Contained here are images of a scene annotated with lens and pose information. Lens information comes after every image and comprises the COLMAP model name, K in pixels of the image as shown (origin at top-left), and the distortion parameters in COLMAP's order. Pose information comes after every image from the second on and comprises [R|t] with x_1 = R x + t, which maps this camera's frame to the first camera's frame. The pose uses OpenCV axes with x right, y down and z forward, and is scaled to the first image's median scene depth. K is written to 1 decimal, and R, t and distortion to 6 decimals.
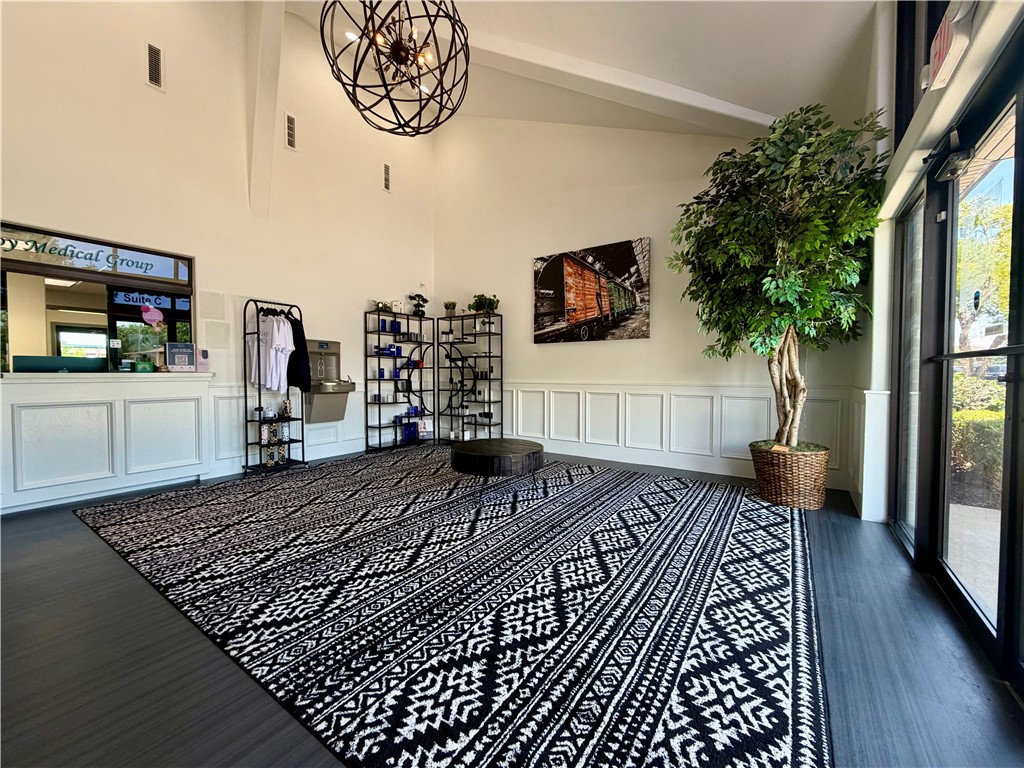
lens RADIAL K [[408.7, 0, 509.4], [0, 408.7, 384.2], [0, 0, 1]] dist [0.001684, -0.000498]
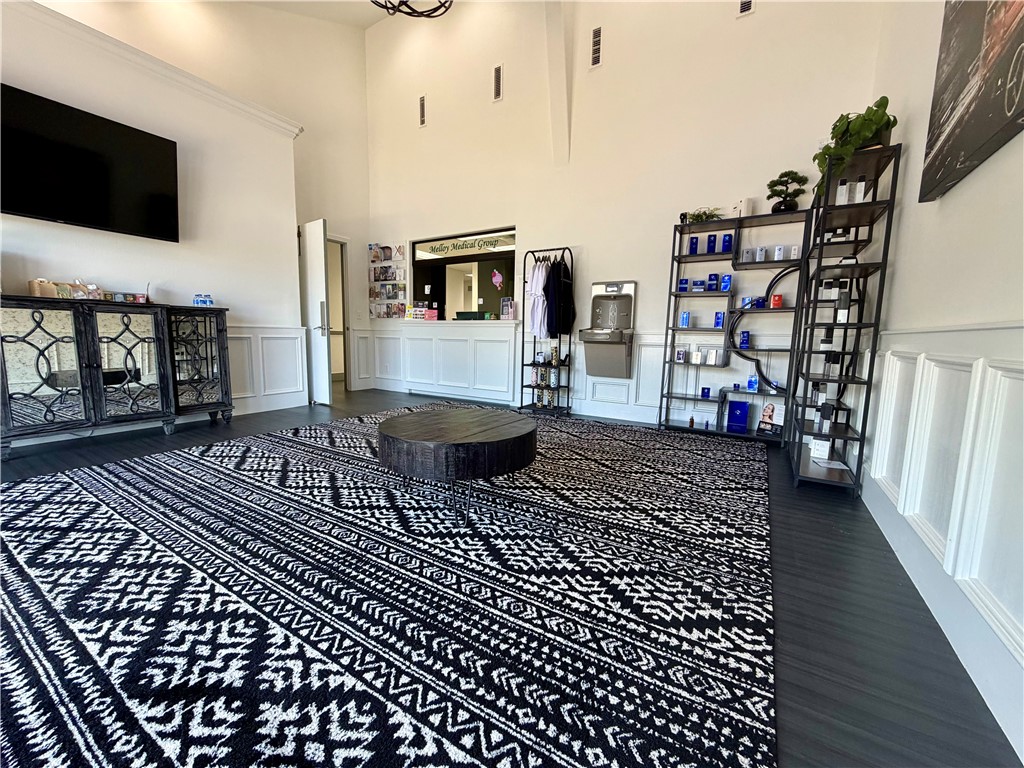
lens RADIAL K [[408.7, 0, 509.8], [0, 408.7, 384.4], [0, 0, 1]] dist [0.001684, -0.000498]
pose [[0.048036, 0.117090, -0.991959, 0.511058], [-0.048297, 0.992216, 0.114782, 0.022665], [0.997677, 0.042395, 0.053317, 0.955664]]
